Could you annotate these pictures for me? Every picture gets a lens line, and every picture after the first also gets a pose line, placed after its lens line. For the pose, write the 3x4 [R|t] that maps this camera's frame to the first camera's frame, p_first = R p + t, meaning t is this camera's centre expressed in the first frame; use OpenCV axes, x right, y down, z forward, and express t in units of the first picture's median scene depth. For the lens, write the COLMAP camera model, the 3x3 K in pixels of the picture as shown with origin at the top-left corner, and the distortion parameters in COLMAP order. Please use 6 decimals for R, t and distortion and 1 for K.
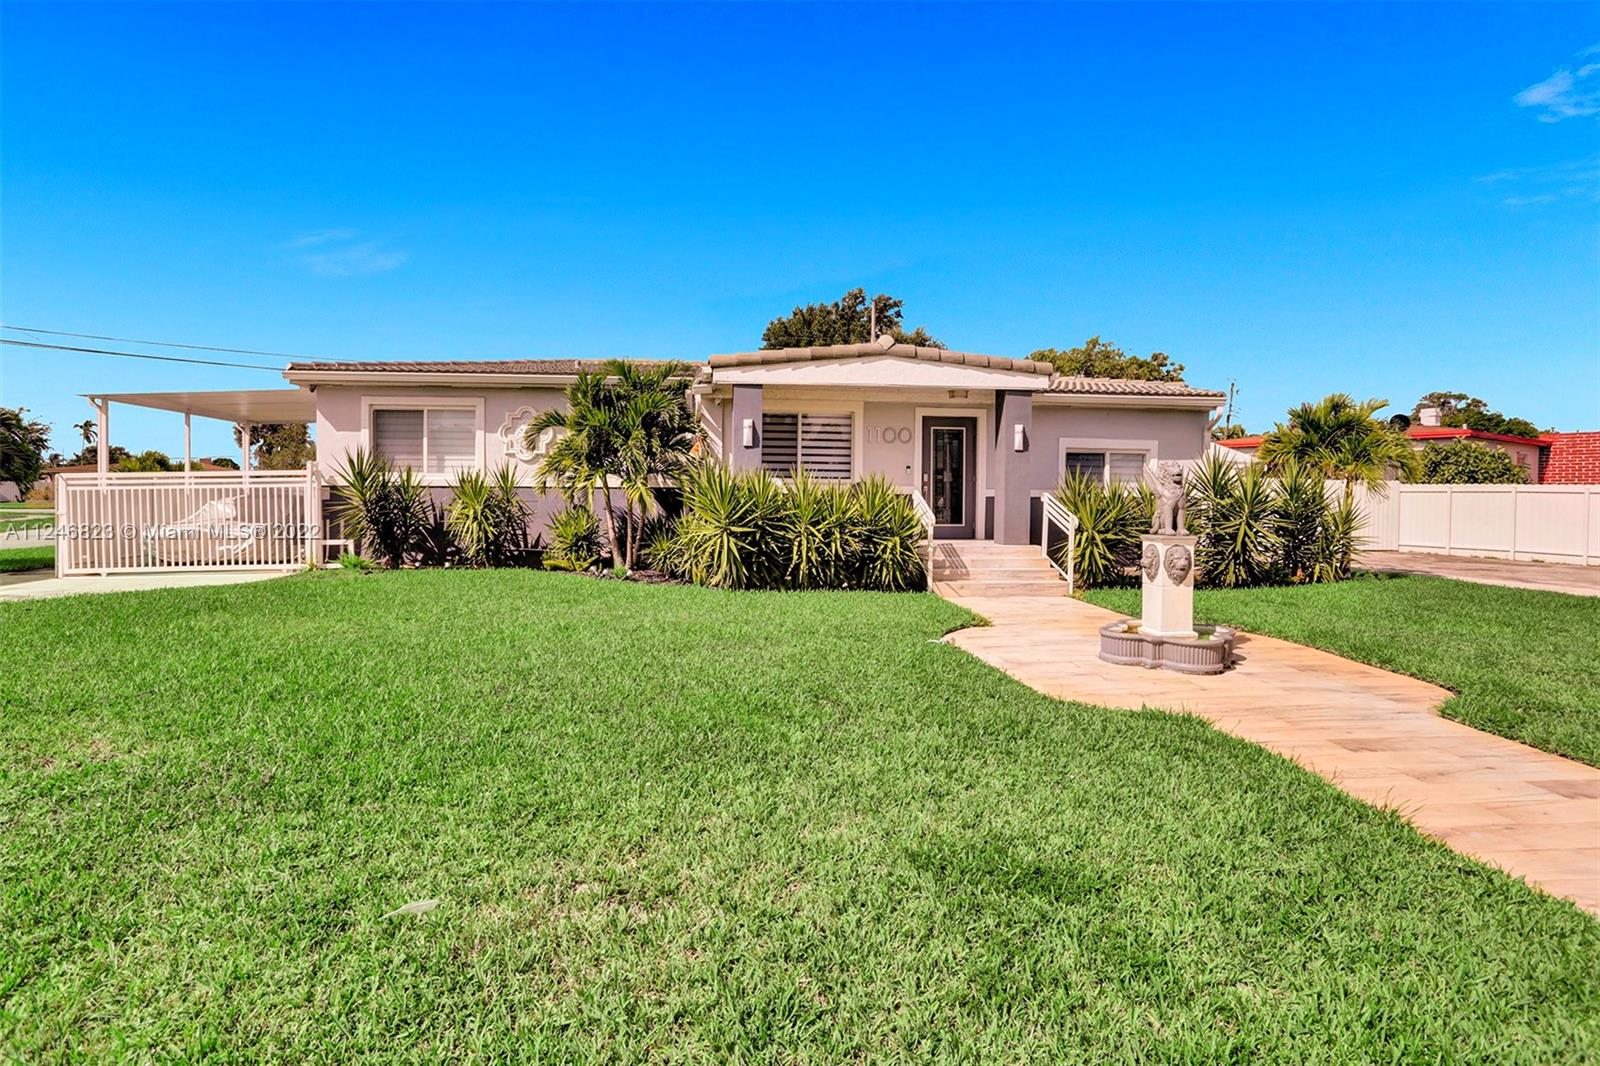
lens RADIAL K [[801.3, 0, 795.6], [0, 801.3, 545.6], [0, 0, 1]] dist [-0.012016, 0.002468]
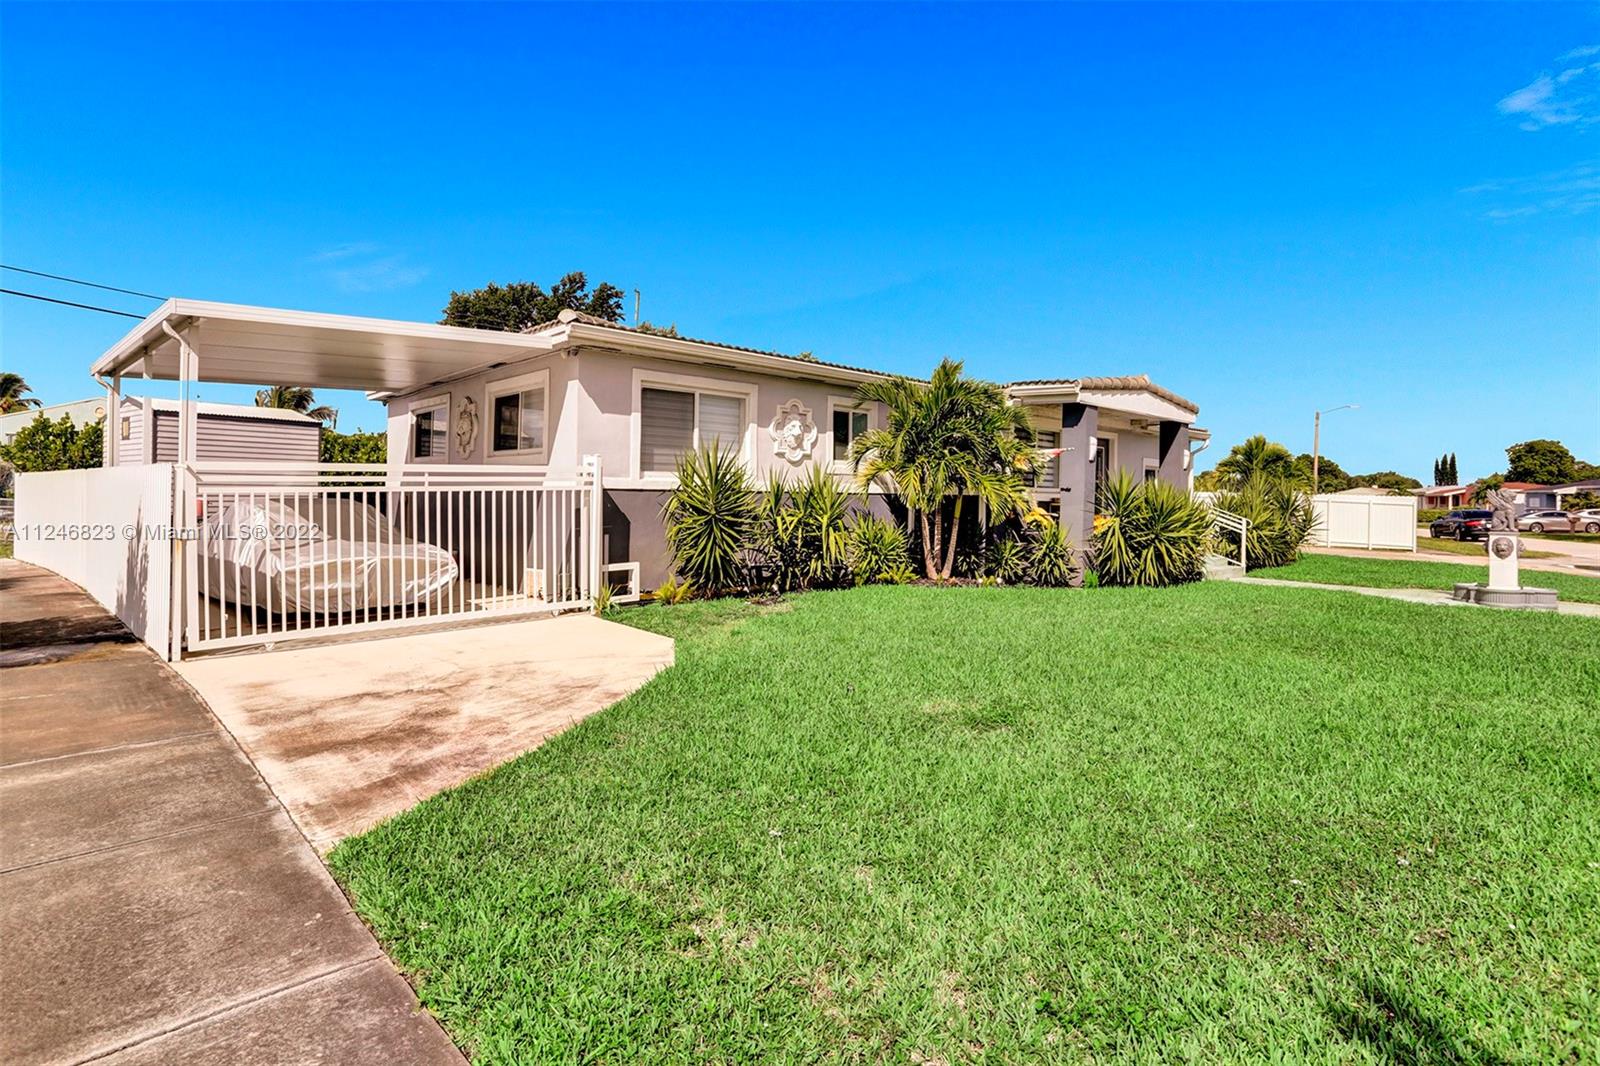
lens RADIAL K [[801.3, 0, 812.2], [0, 801.3, 531.4], [0, 0, 1]] dist [-0.012016, 0.002468]
pose [[0.798782, -0.024551, 0.601119, -0.921055], [0.031931, 0.999489, -0.001609, -0.031845], [-0.600772, 0.020480, 0.799158, 0.328369]]
